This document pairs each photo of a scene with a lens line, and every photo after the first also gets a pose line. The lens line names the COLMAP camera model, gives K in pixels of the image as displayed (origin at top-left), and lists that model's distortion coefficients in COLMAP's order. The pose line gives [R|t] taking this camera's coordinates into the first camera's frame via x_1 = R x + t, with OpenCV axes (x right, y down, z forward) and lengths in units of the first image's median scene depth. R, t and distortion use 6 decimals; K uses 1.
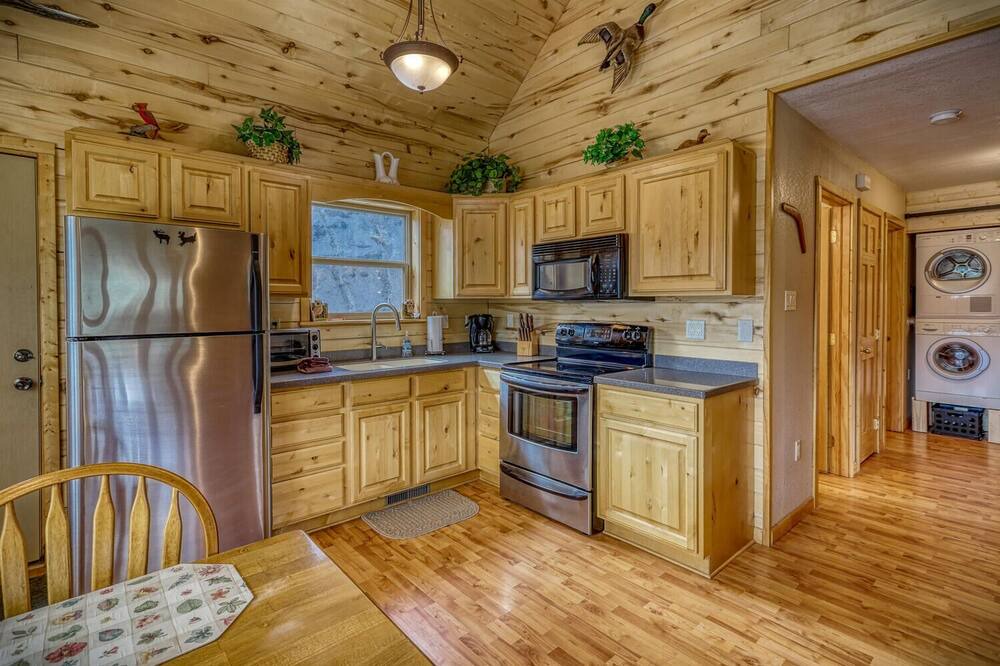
lens RADIAL K [[475.8, 0, 496.5], [0, 475.8, 312.9], [0, 0, 1]] dist [0.008781, 0.001176]
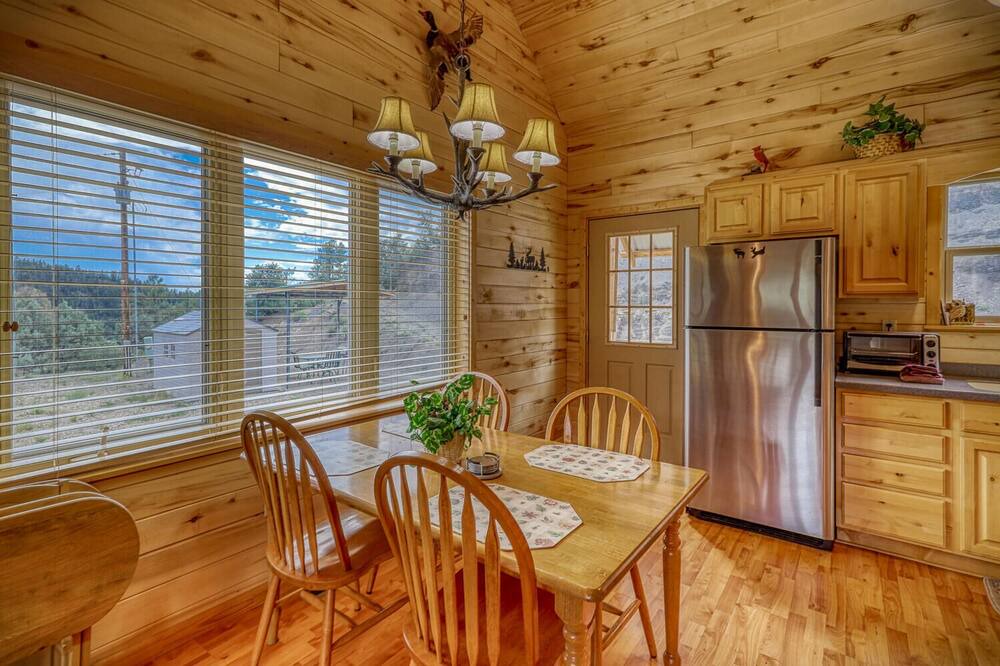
lens RADIAL K [[475.8, 0, 496.5], [0, 475.8, 312.9], [0, 0, 1]] dist [0.008781, 0.001176]
pose [[0.211157, 0.021007, -0.977226, 0.351634], [-0.019703, 0.999657, 0.017232, -0.003492], [0.977254, 0.015615, 0.211499, 0.057059]]
